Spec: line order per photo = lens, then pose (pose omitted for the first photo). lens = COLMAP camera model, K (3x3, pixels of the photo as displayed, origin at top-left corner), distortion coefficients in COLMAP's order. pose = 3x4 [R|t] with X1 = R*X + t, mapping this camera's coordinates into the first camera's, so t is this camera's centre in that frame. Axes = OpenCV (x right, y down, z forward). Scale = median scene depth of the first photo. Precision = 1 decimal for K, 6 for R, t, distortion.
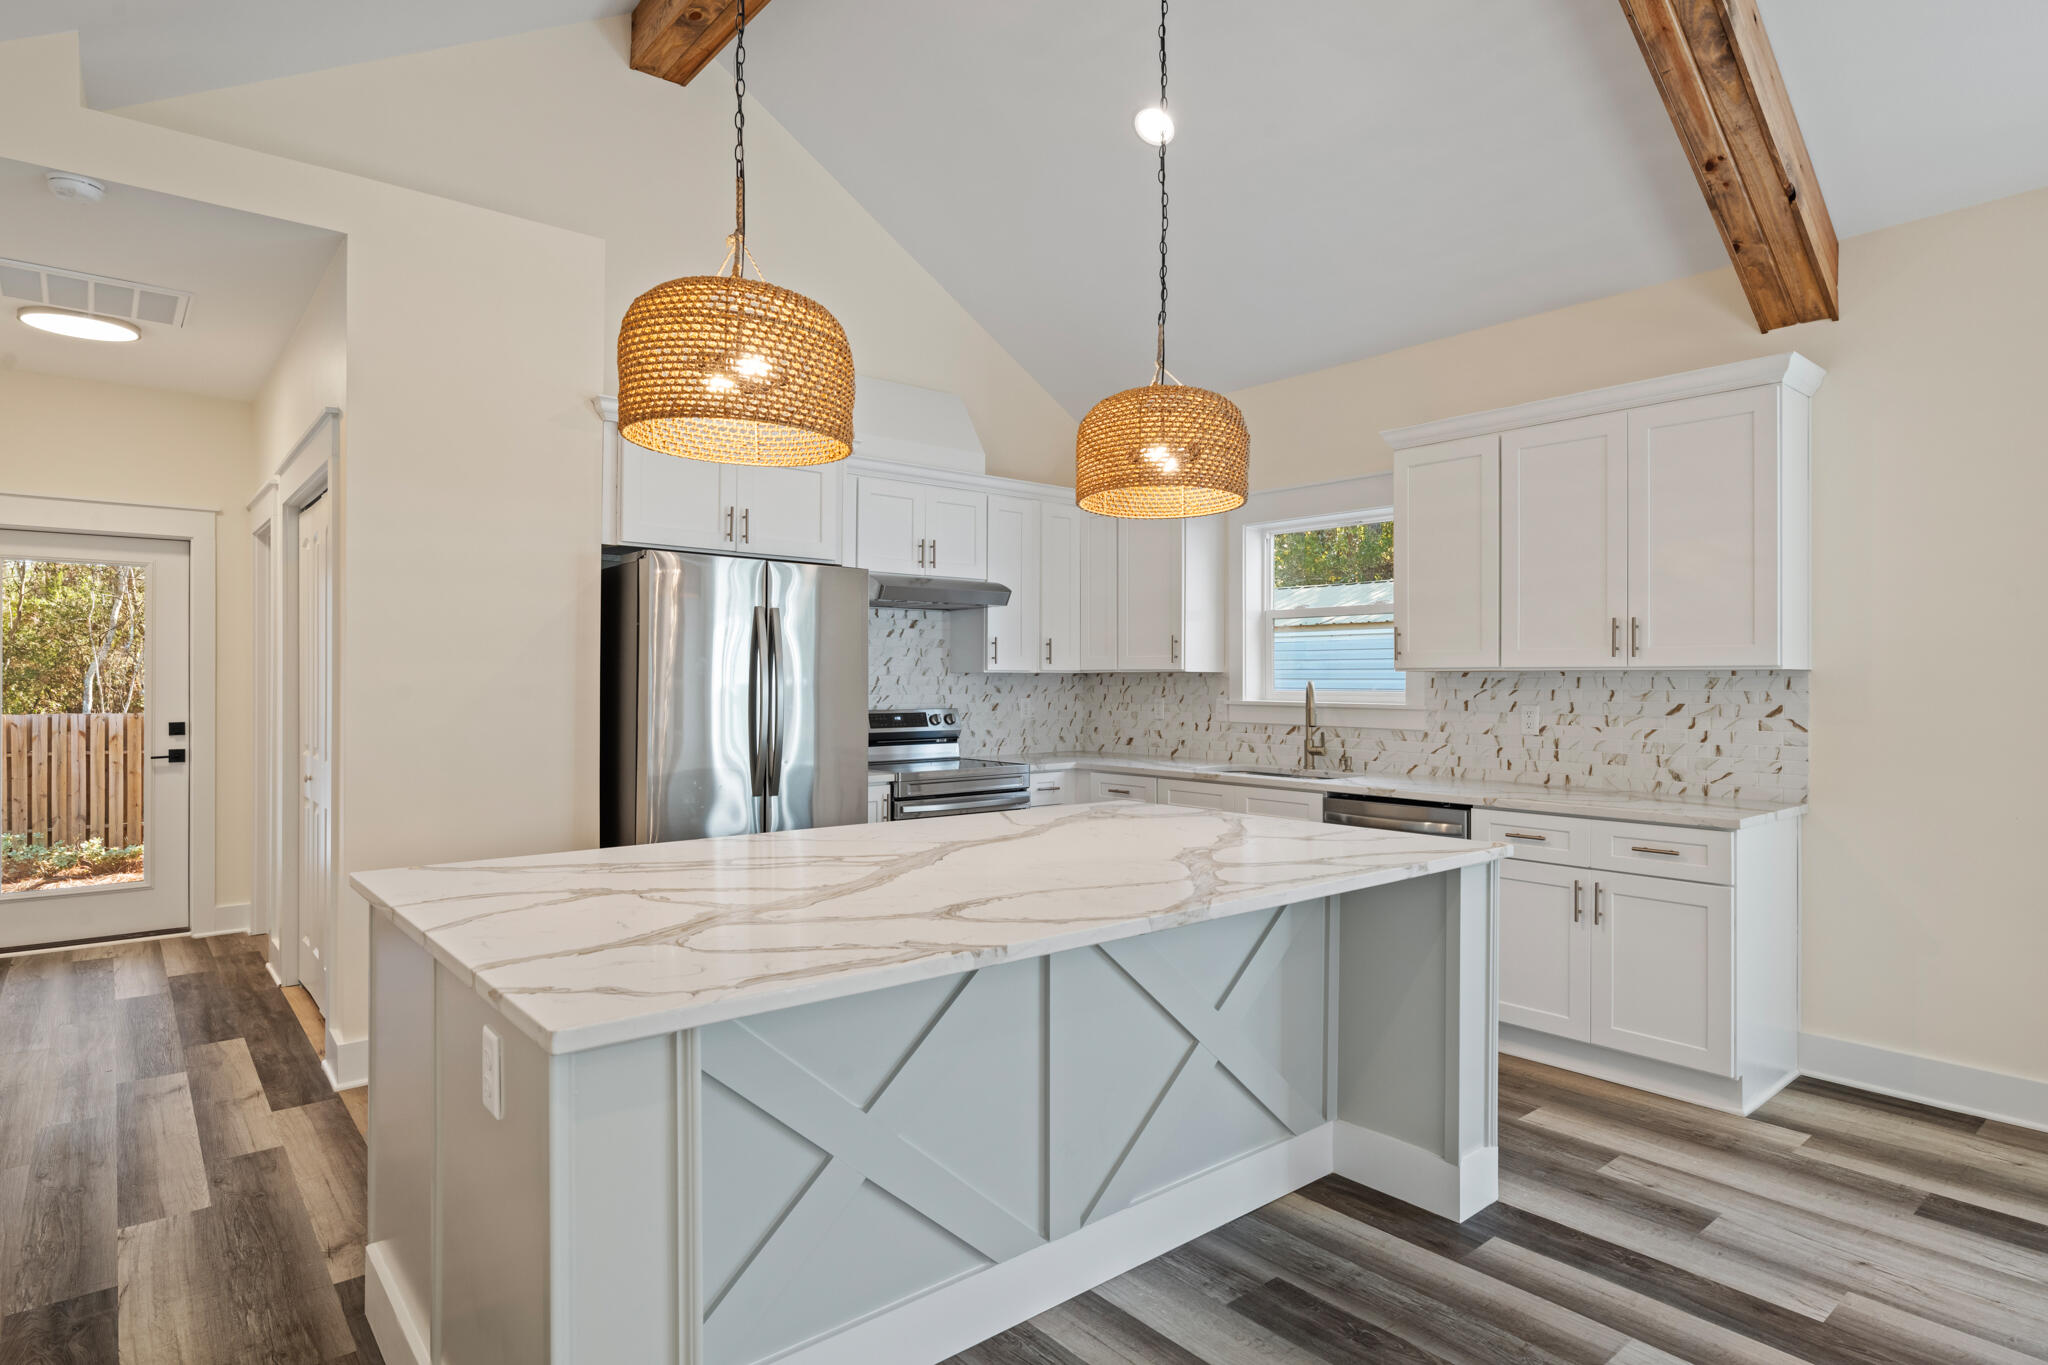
lens RADIAL K [[1101.2, 0, 1017.8], [0, 1101.2, 677.7], [0, 0, 1]] dist [-0.002201, 0.000748]
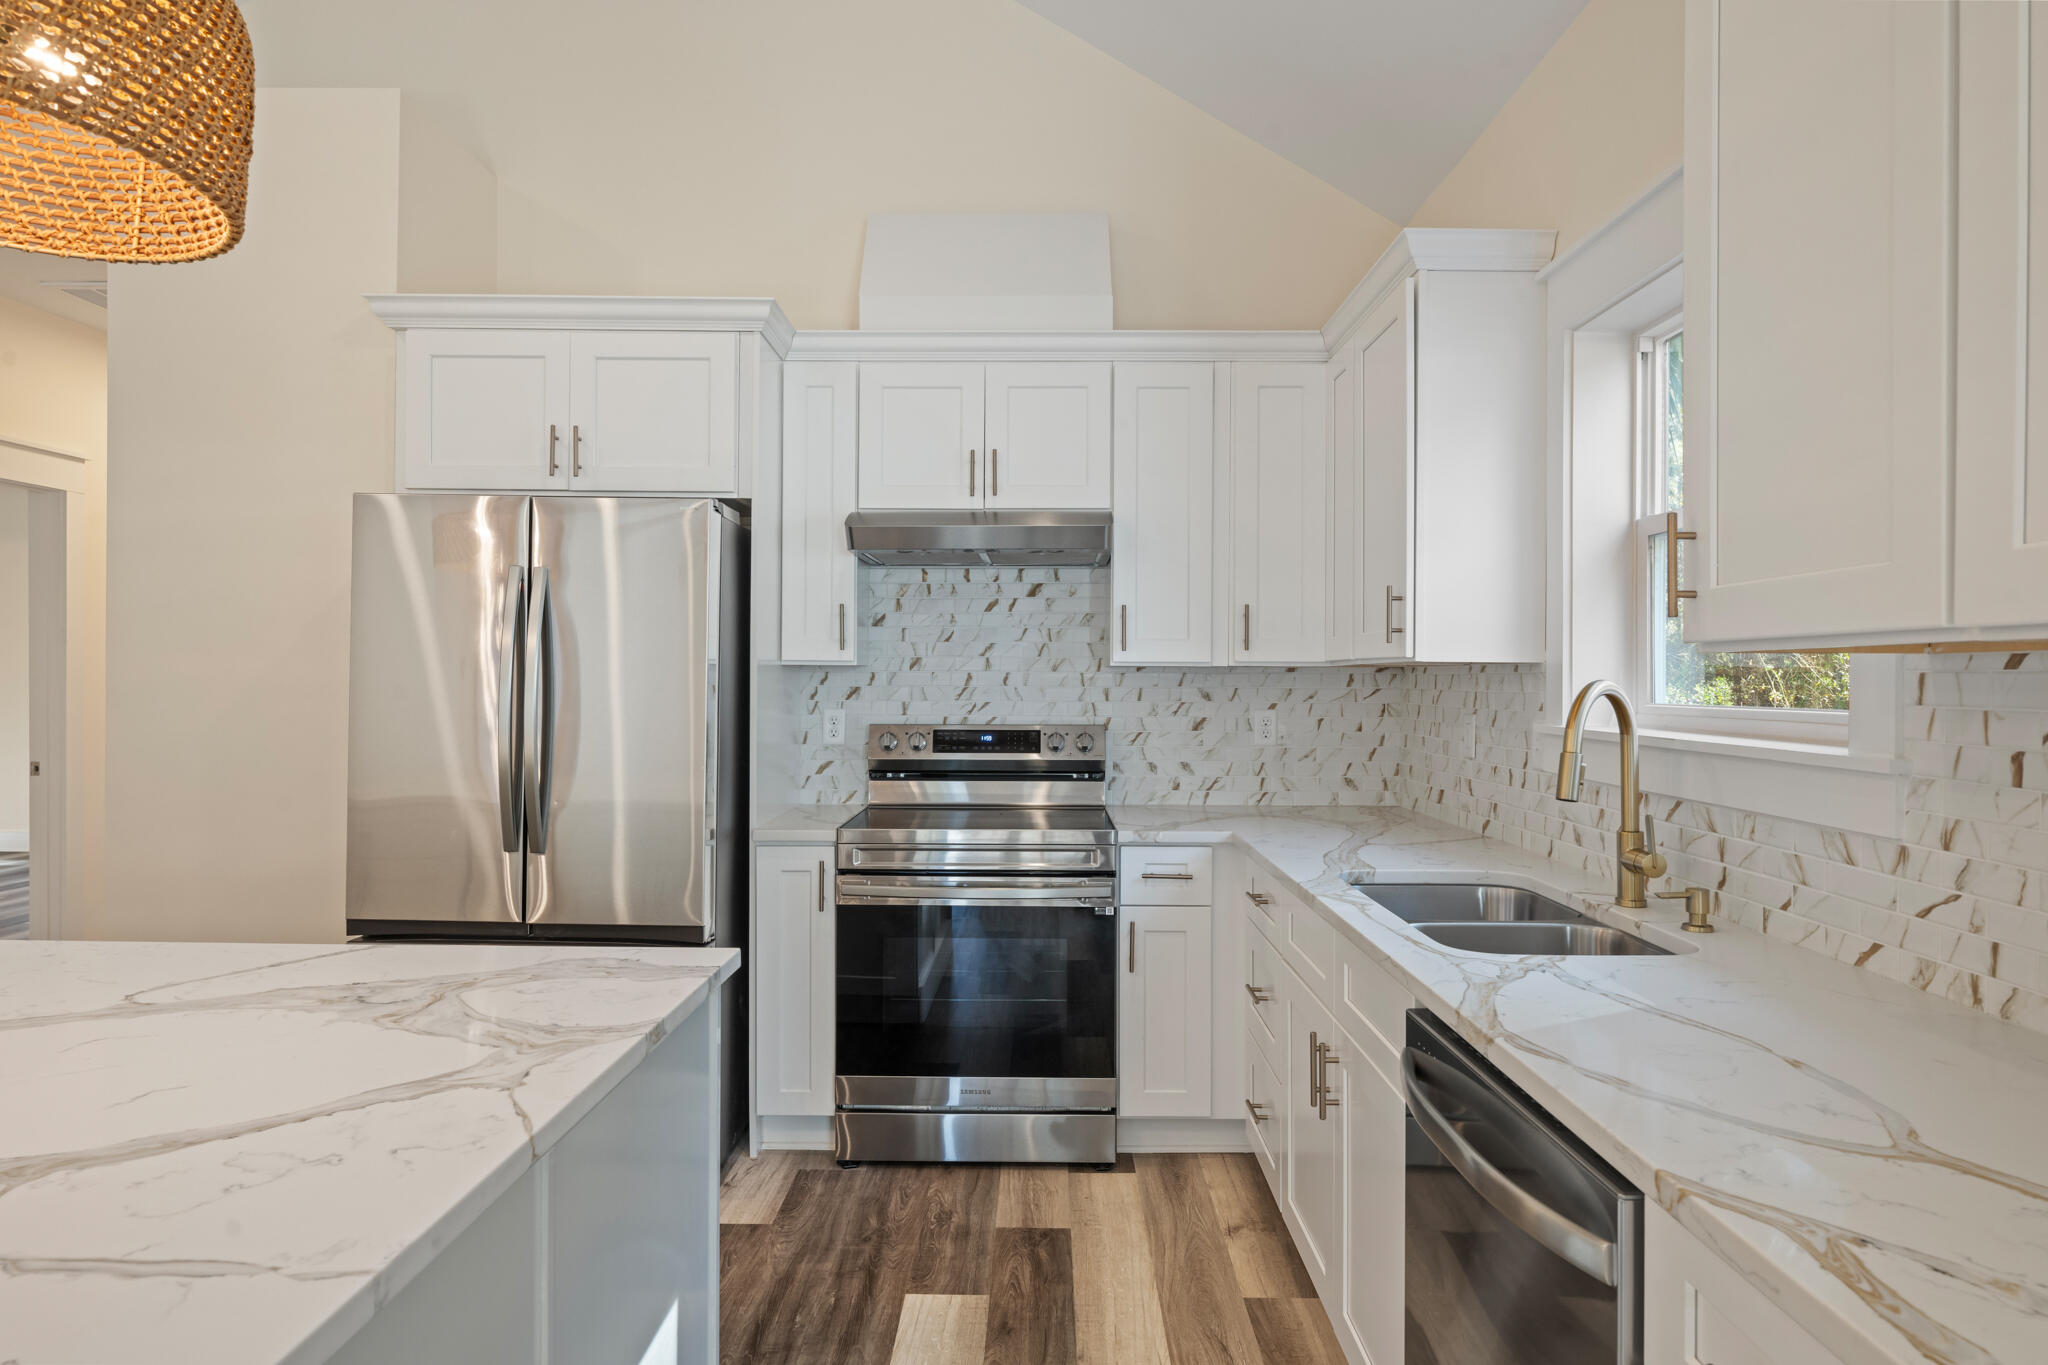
lens RADIAL K [[1150.9, 0, 1020.4], [0, 1150.9, 680.8], [0, 0, 1]] dist [0.007275, 0.000550]
pose [[0.757651, 0.003349, -0.652651, 0.337779], [-0.001628, 0.999993, 0.003242, 0.001422], [0.652658, -0.001393, 0.757651, 0.499938]]
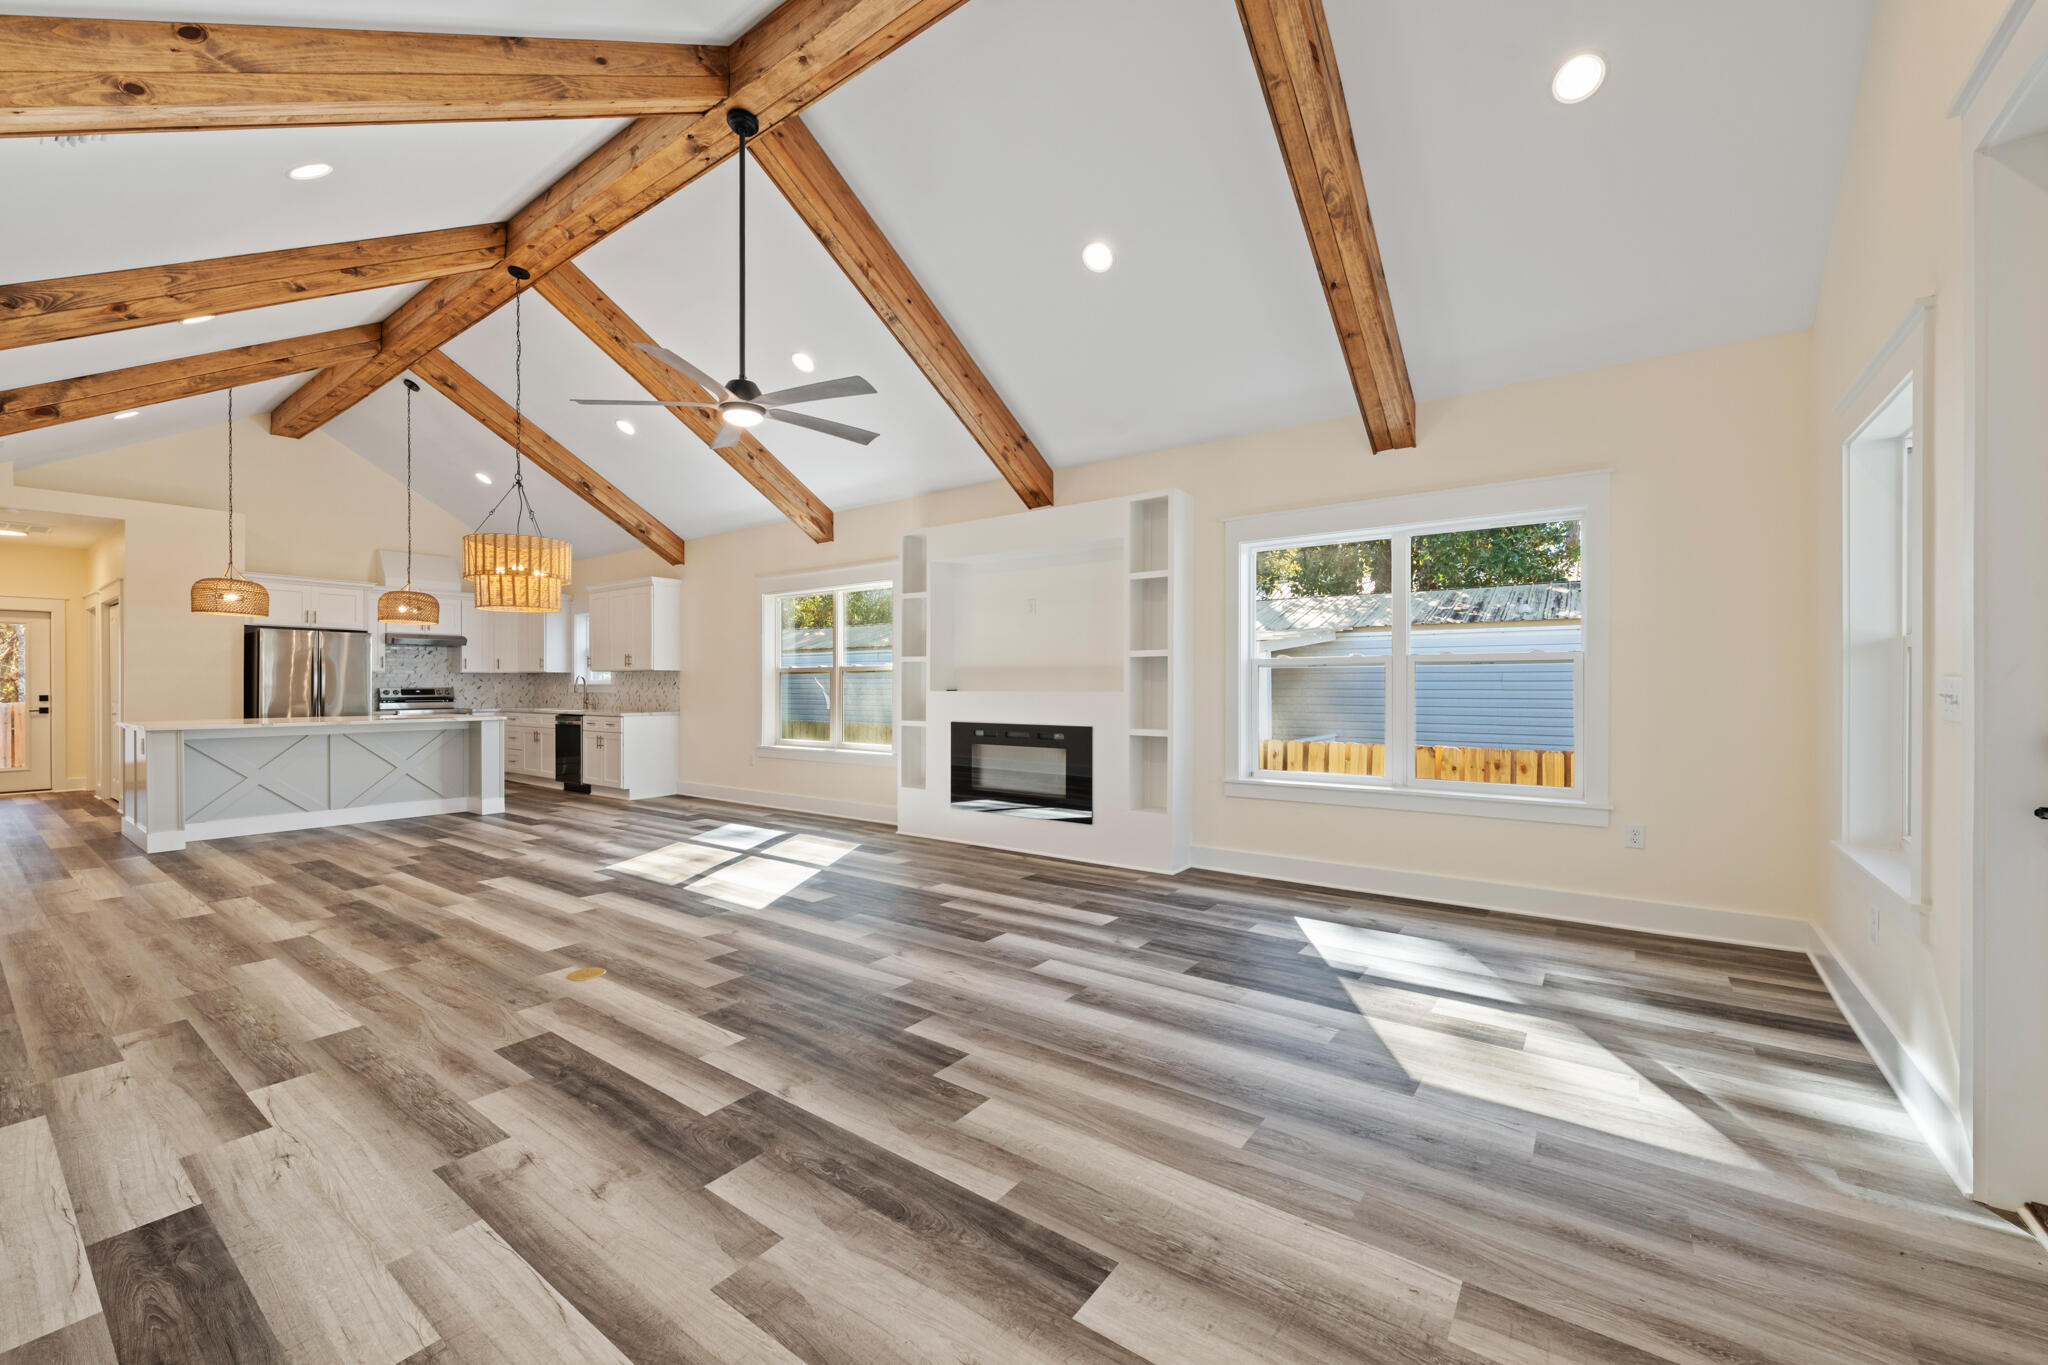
lens RADIAL K [[809.2, 0, 1020.0], [0, 809.2, 687.9], [0, 0, 1]] dist [0.001987, -0.000761]
pose [[0.970493, -0.002444, 0.241118, 0.743231], [0.001294, 0.999987, 0.004930, 0.022056], [-0.241127, -0.004473, 0.970483, -1.048728]]
